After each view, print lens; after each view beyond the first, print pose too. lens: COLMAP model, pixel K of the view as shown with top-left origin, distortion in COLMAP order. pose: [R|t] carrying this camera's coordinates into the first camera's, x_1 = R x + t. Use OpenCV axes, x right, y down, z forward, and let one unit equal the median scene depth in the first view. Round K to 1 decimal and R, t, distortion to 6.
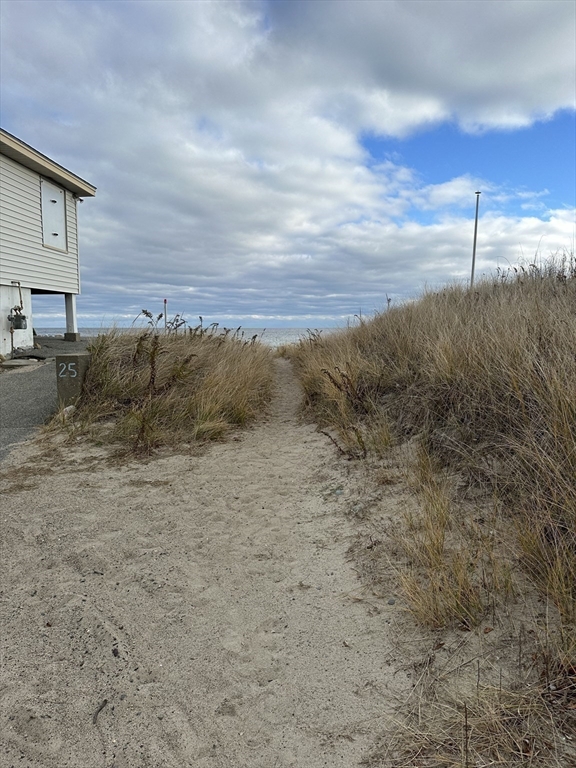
lens RADIAL K [[534.6, 0, 288.0], [0, 534.6, 384.0], [0, 0, 1]] dist [0.007754, -0.001258]
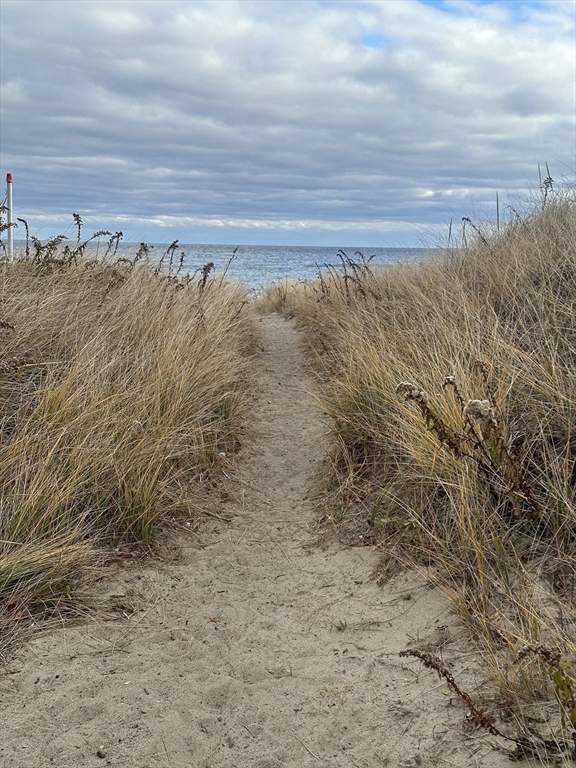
lens RADIAL K [[1072.2, 0, 288.0], [0, 1072.2, 384.0], [0, 0, 1]] dist [0.021559, 0.028072]
pose [[0.999710, 0.024092, -0.000290, -0.000986], [-0.024079, 0.999440, 0.023231, -0.037231], [0.000850, -0.023217, 0.999730, 0.341695]]
